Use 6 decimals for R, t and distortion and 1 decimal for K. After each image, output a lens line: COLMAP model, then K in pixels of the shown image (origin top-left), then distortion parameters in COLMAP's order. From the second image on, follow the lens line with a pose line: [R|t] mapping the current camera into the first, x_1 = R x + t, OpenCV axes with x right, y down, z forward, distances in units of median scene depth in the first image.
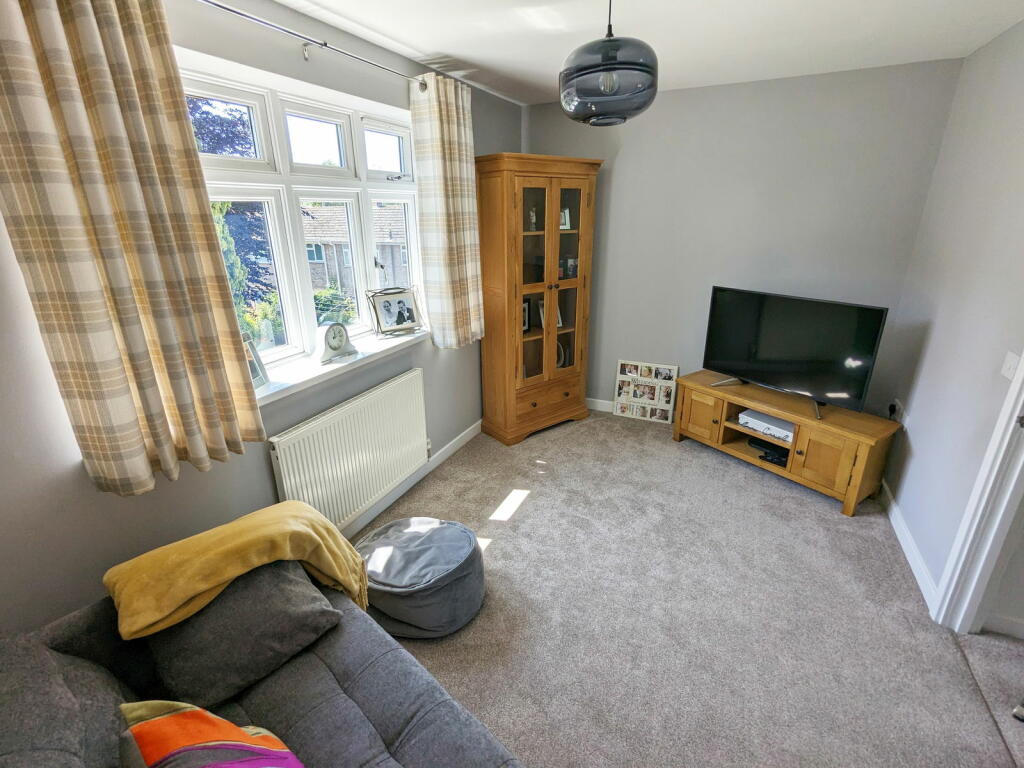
lens RADIAL K [[484.8, 0, 512.0], [0, 484.8, 384.0], [0, 0, 1]] dist [0.001638, -0.000043]
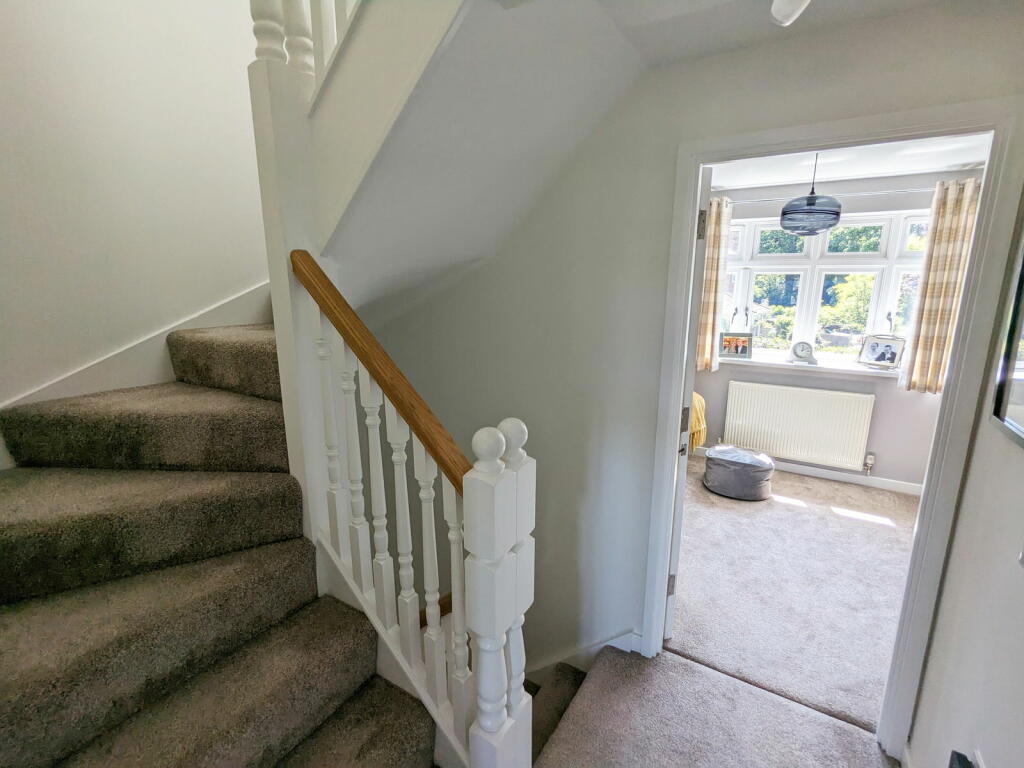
lens RADIAL K [[475.2, 0, 512.0], [0, 475.2, 384.0], [0, 0, 1]] dist [-0.019855, 0.000164]
pose [[-0.116288, 0.230008, -0.966216, 1.165394], [-0.334990, 0.906731, 0.256165, -0.059385], [0.935018, 0.353461, -0.028392, 0.110710]]
